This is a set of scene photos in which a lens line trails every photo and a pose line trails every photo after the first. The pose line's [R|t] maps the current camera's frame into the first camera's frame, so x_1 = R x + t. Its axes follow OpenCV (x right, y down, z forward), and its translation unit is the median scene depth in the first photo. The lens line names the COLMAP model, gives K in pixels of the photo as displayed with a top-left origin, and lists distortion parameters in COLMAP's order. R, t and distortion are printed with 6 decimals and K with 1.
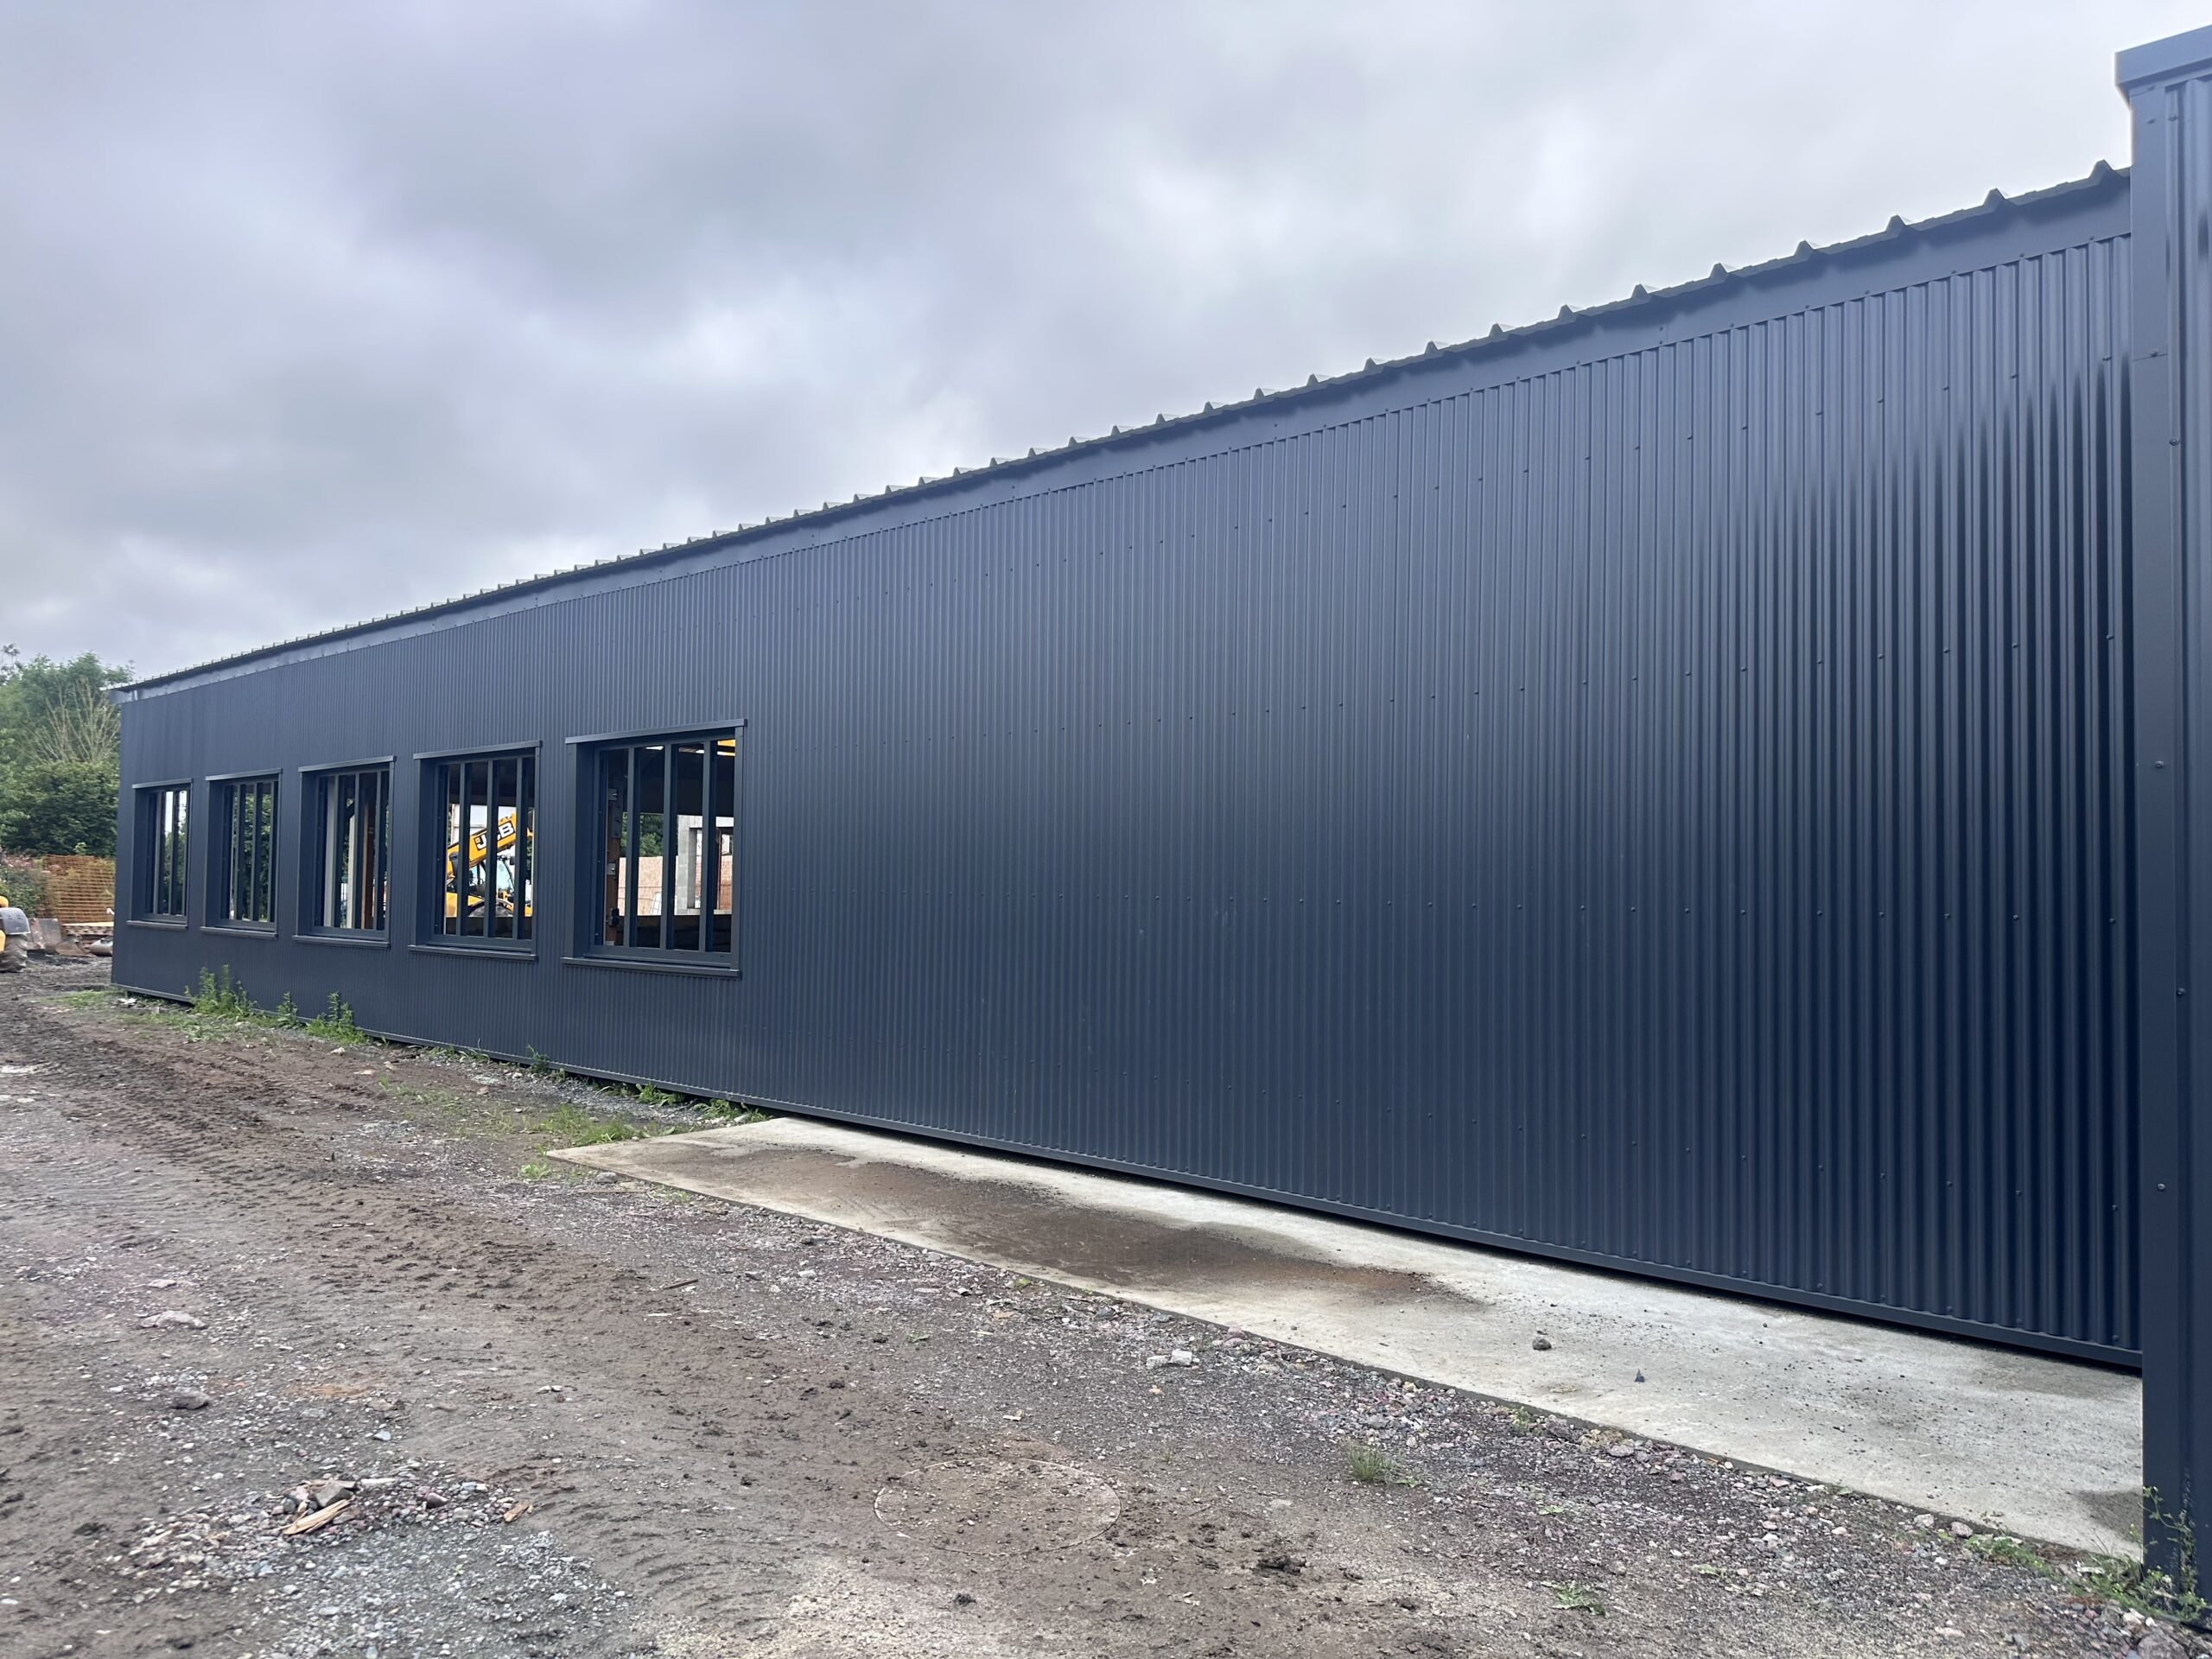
lens RADIAL K [[1573.1, 0, 1087.7], [0, 1573.1, 833.8], [0, 0, 1]] dist [0.061167, -0.007283]
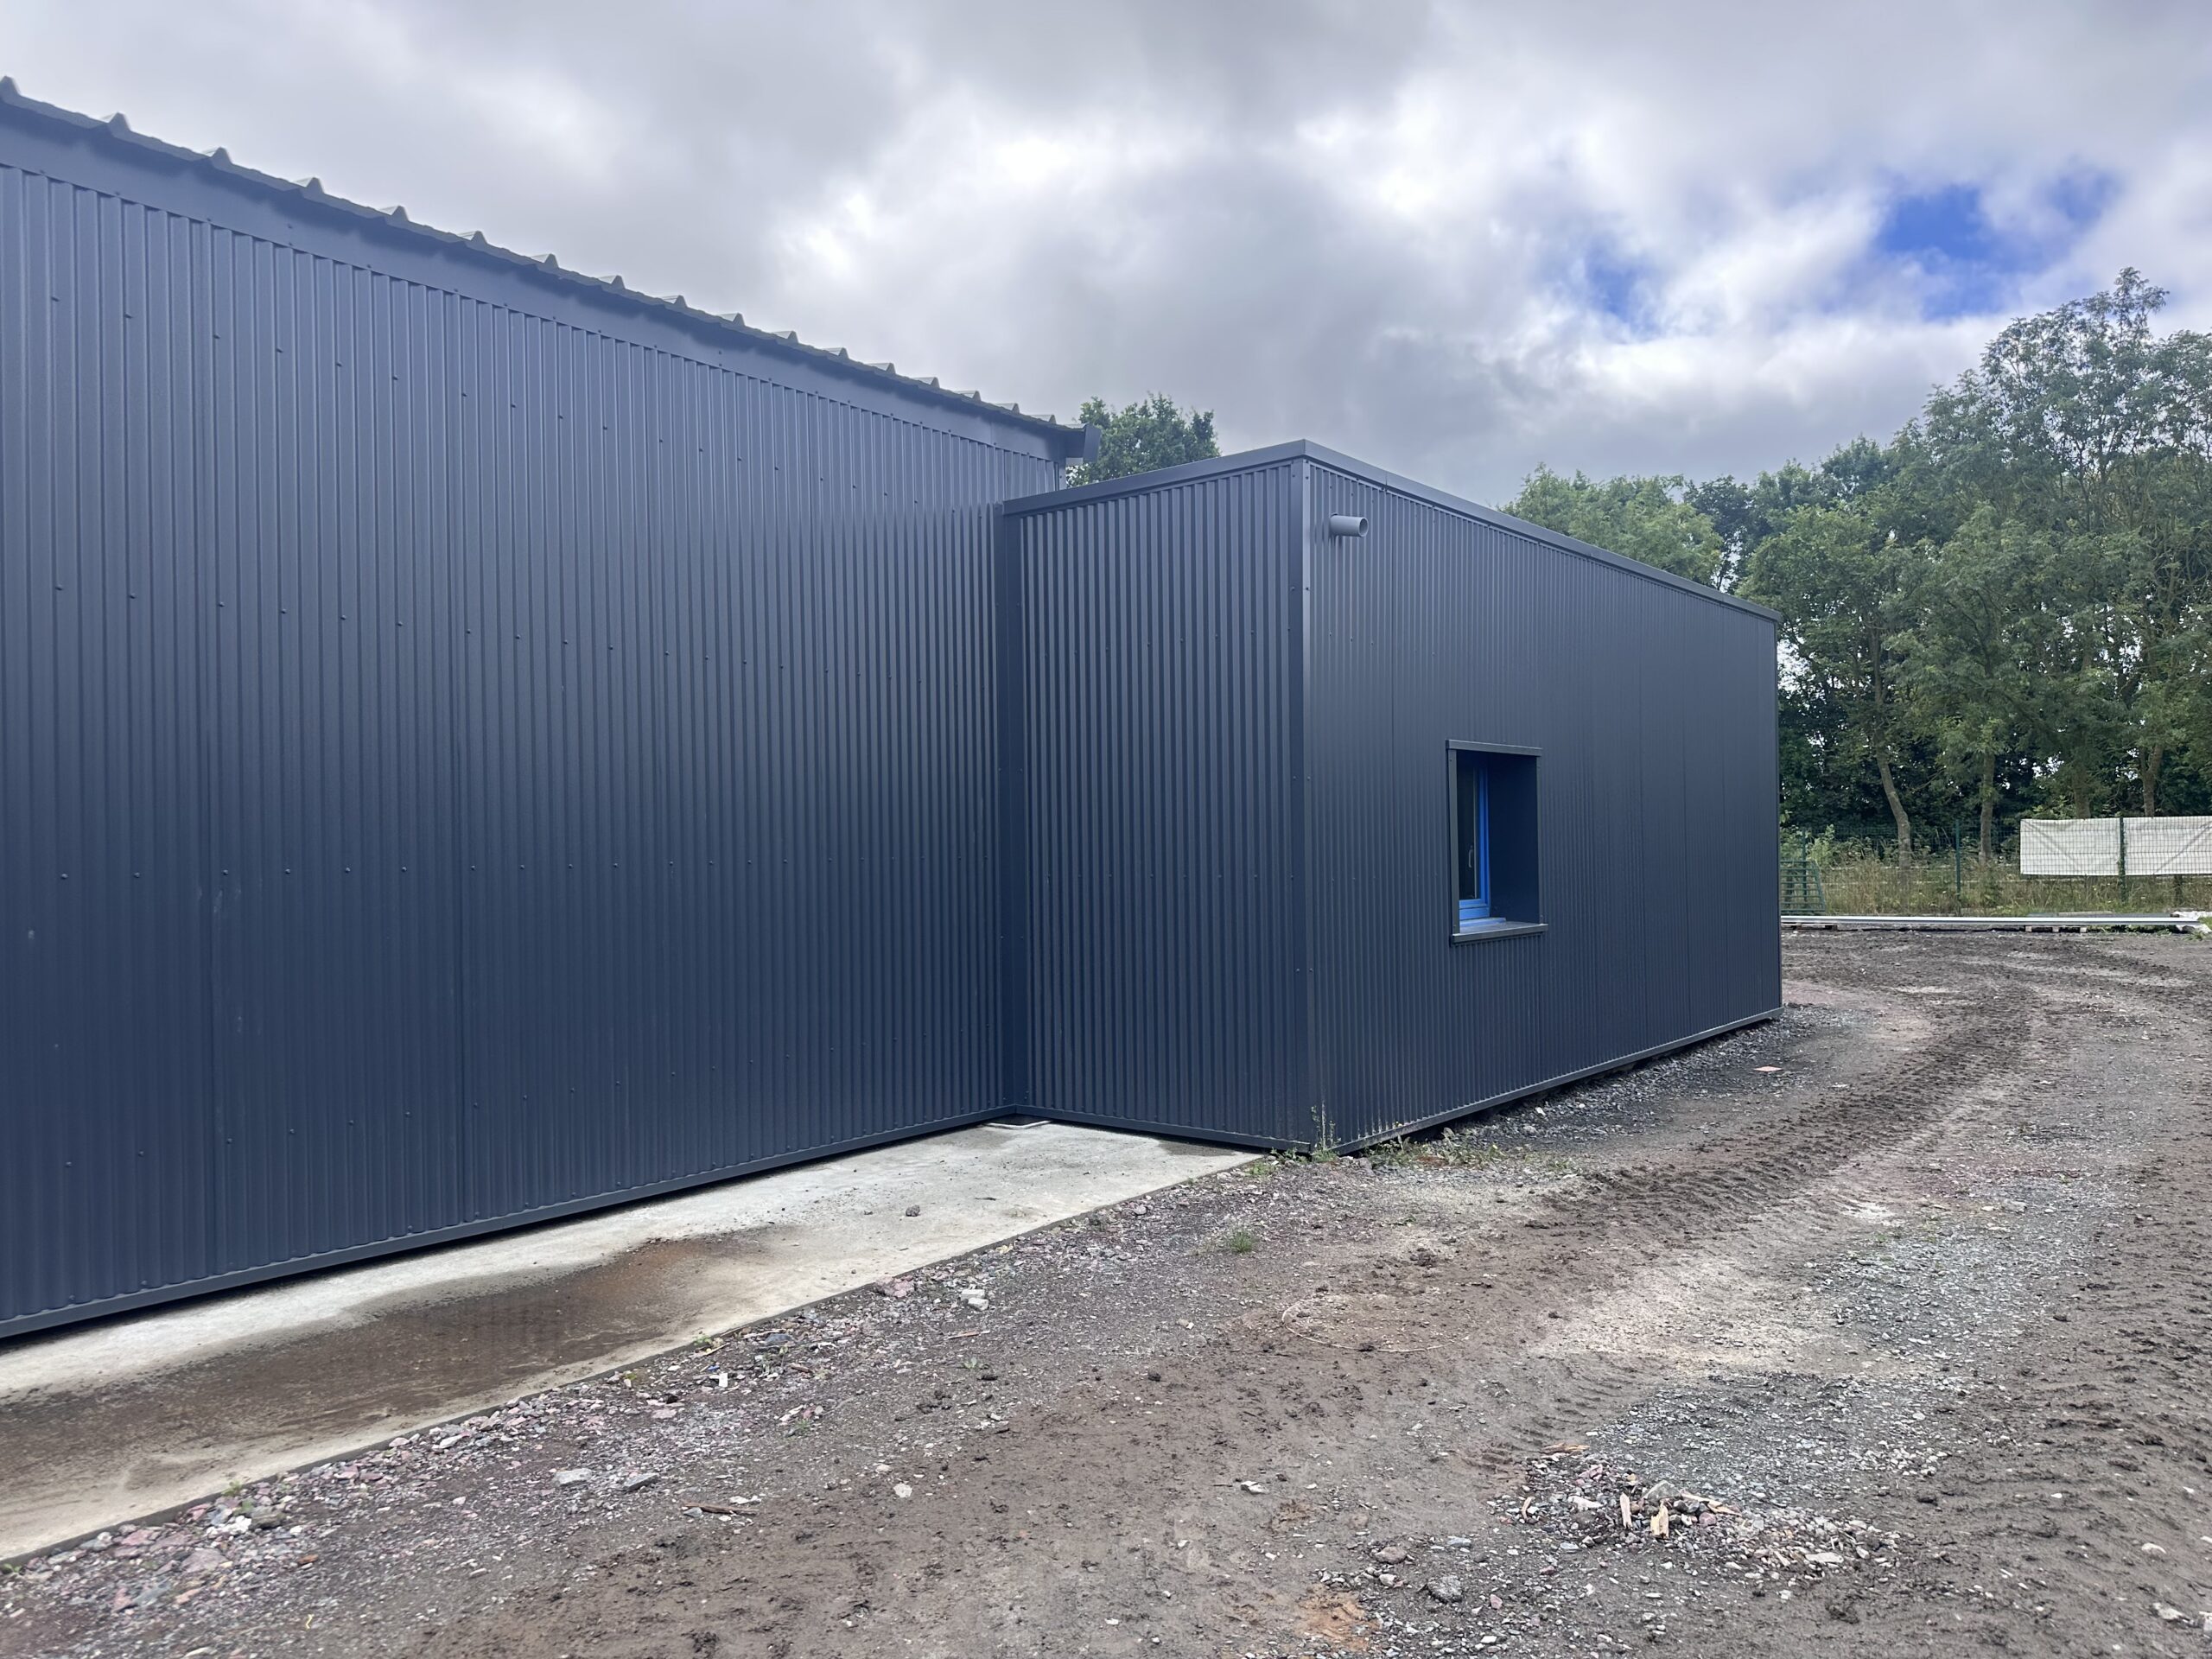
lens RADIAL K [[1573.1, 0, 1092.1], [0, 1573.1, 817.8], [0, 0, 1]] dist [0.061167, -0.007283]
pose [[-0.087589, -0.002219, 0.996154, -0.954960], [-0.013818, 0.999904, 0.001012, 0.013535], [-0.996061, -0.013676, -0.087611, 0.986235]]
